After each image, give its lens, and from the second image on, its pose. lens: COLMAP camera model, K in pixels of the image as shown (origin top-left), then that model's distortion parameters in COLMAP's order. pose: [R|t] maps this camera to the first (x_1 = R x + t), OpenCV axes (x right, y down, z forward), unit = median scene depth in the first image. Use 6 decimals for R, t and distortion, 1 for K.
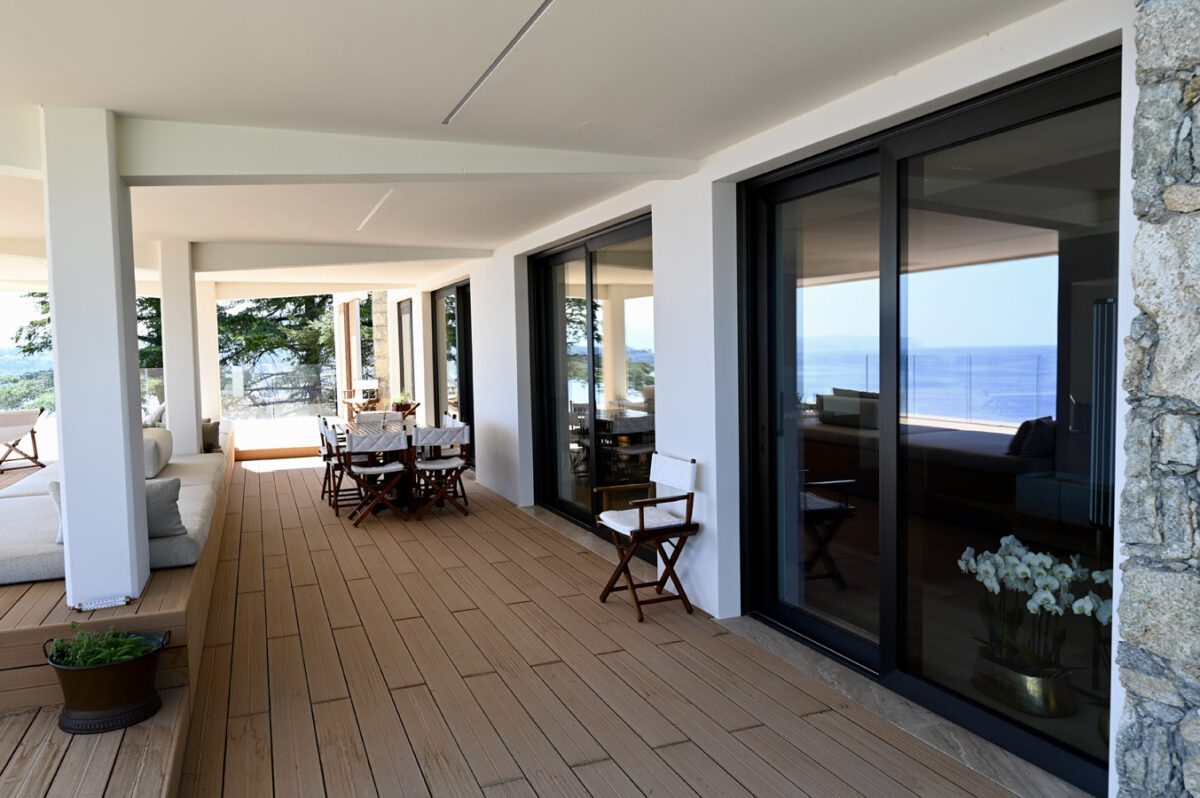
lens RADIAL K [[873.3, 0, 600.0], [0, 873.3, 399.0], [0, 0, 1]] dist [-0.006812, -0.001585]
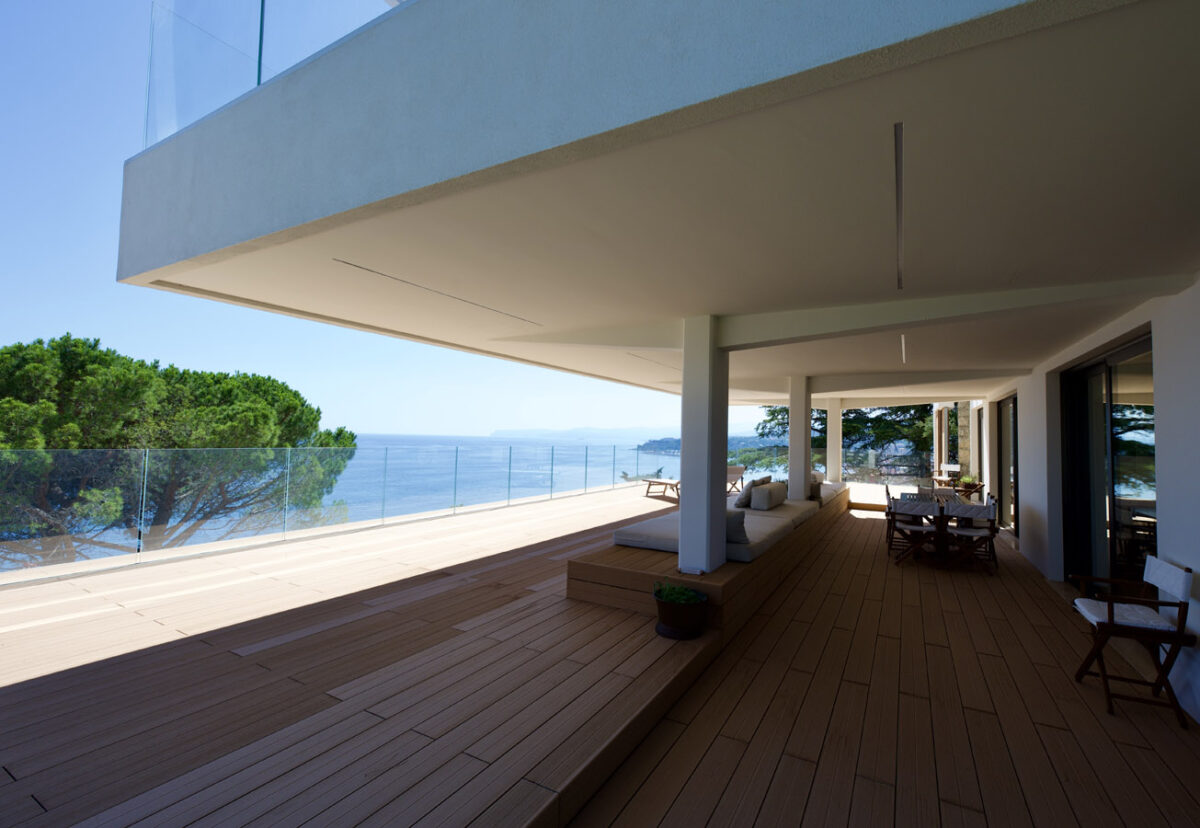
lens RADIAL K [[520.8, 0, 600.0], [0, 520.8, 414.0], [0, 0, 1]] dist [0.001670, 0.000649]
pose [[0.614656, -0.001002, -0.788795, 0.096750], [-0.079174, 0.994871, -0.062959, -0.008885], [0.784812, 0.101150, 0.611424, 0.055490]]
